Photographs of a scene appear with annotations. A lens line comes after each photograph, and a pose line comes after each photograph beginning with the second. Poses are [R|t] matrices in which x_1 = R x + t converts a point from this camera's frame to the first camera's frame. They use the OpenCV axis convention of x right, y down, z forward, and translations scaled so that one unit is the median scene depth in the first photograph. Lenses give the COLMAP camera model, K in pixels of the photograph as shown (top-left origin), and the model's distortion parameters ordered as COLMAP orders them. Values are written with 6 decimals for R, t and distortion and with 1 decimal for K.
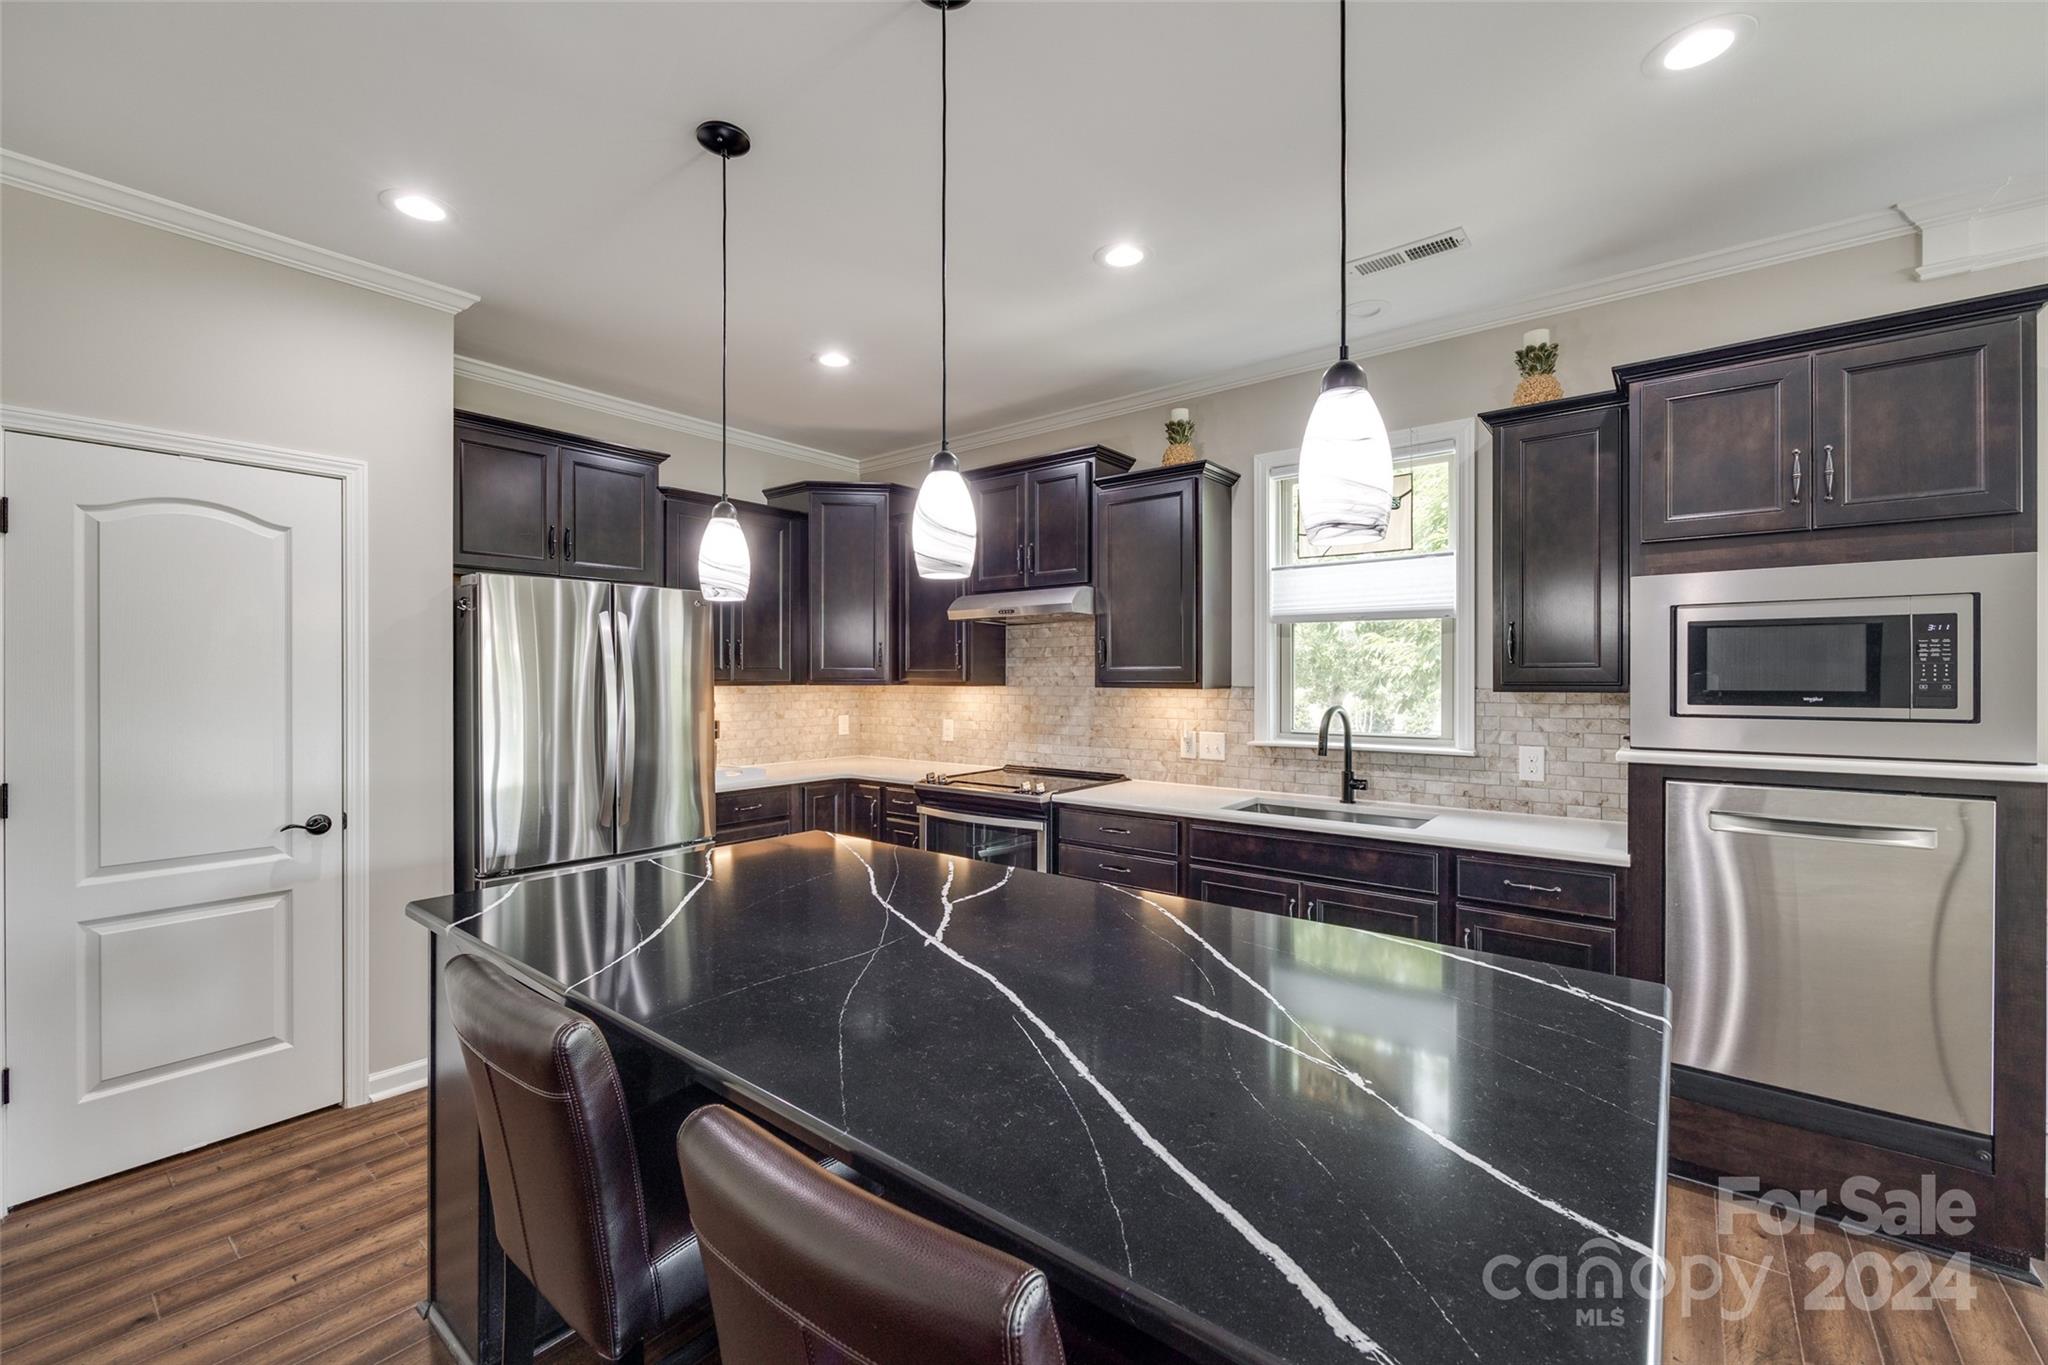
lens RADIAL K [[819.8, 0, 1023.9], [0, 819.8, 680.1], [0, 0, 1]] dist [-0.000005, 0.000031]
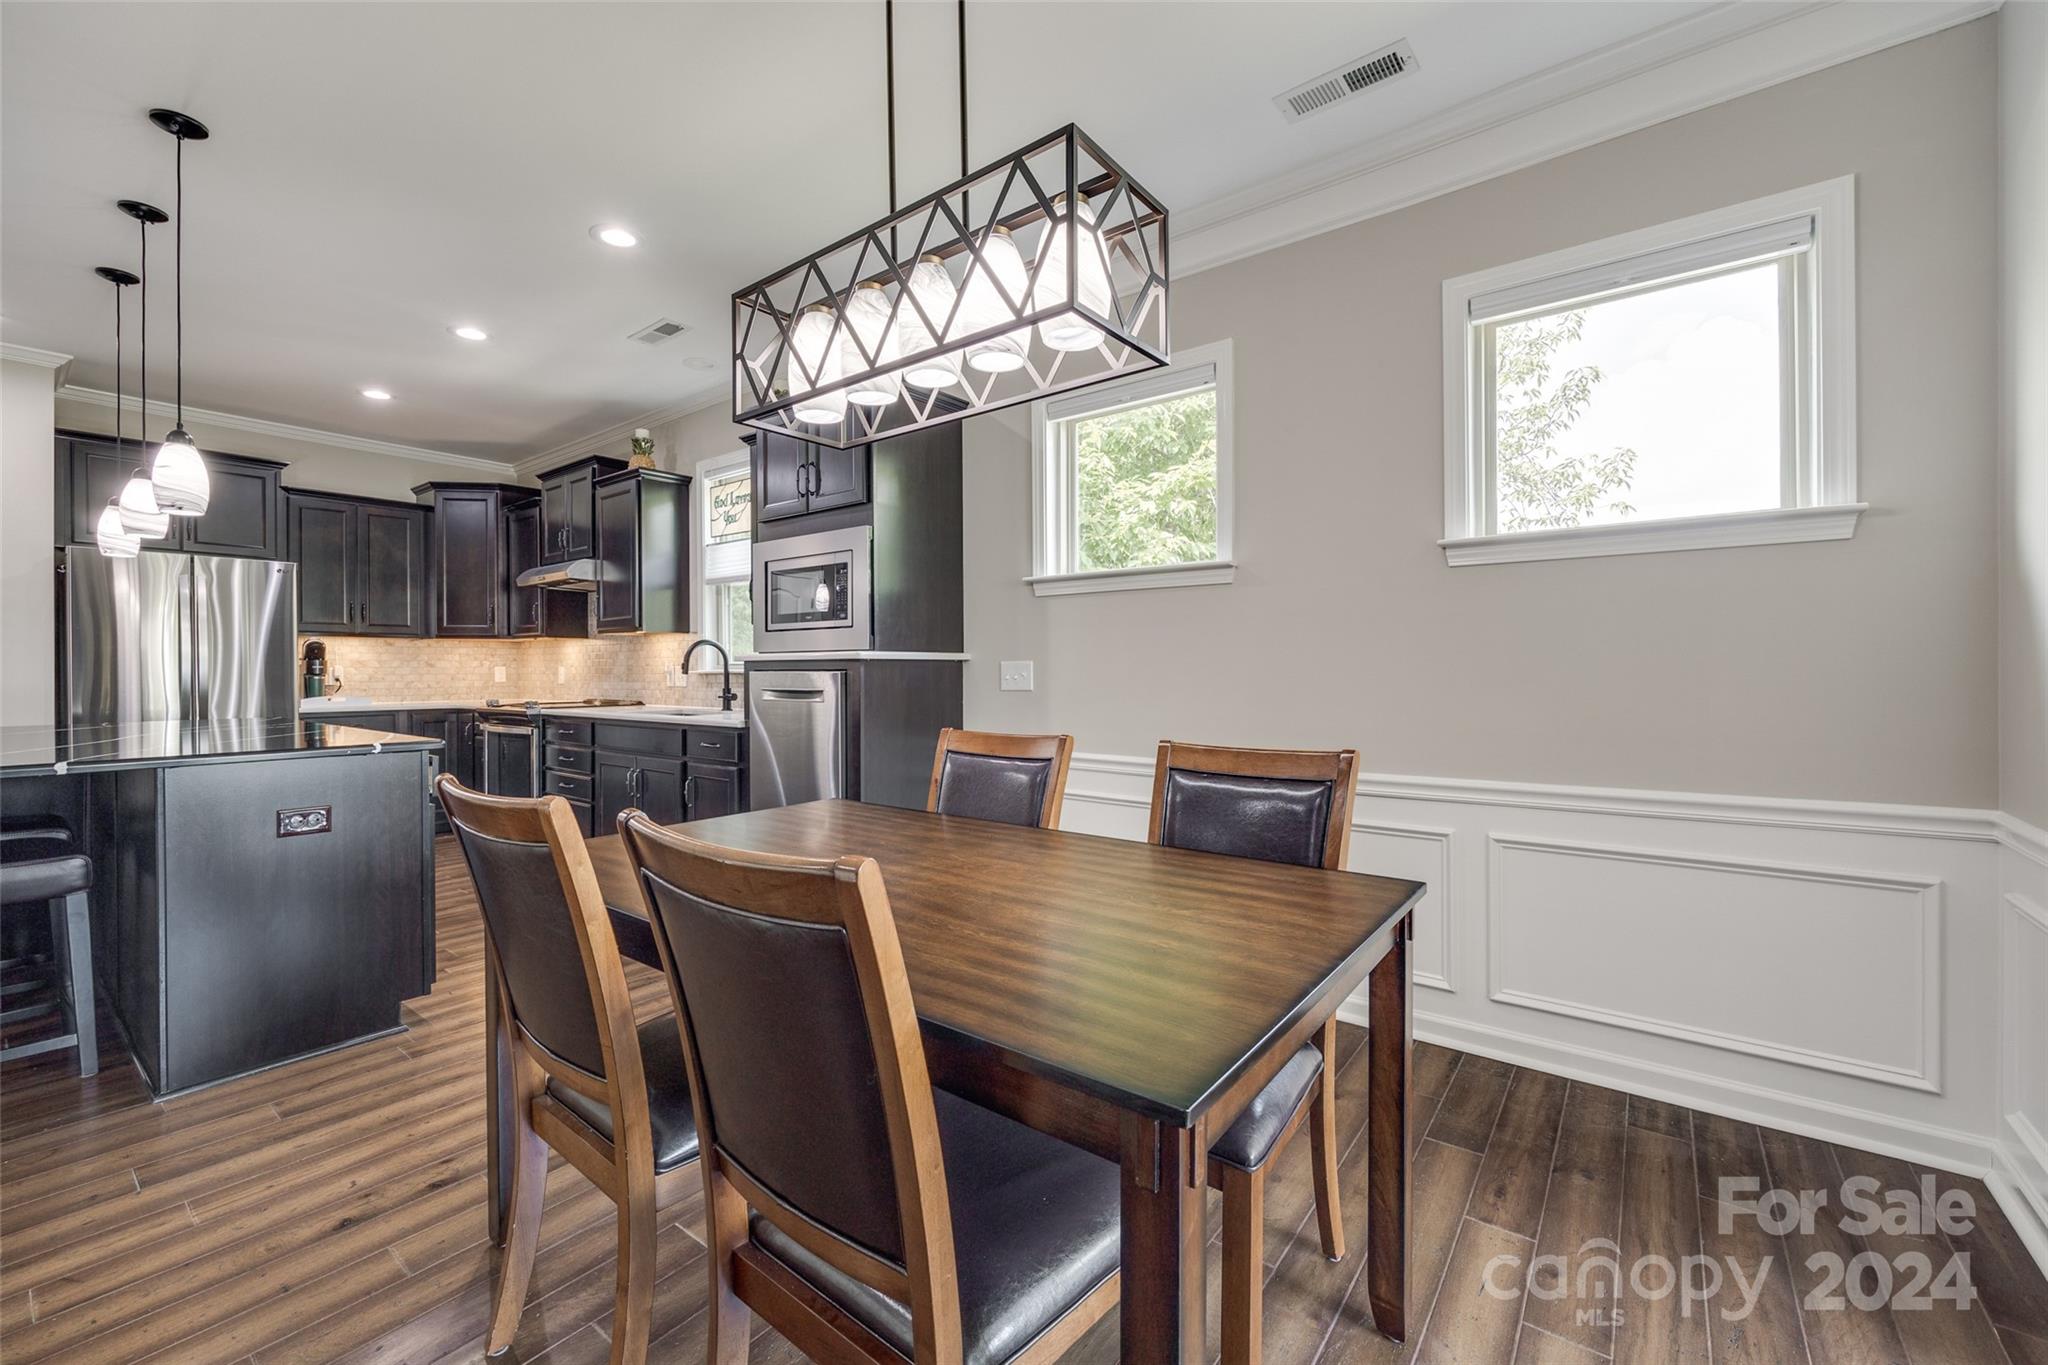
lens RADIAL K [[819.8, 0, 1011.4], [0, 819.8, 677.7], [0, 0, 1]] dist [-0.000005, 0.000031]
pose [[0.999995, -0.002831, 0.001124, 0.749325], [0.002827, 0.999989, 0.003681, 0.076439], [-0.001135, -0.003678, 0.999993, -0.344703]]
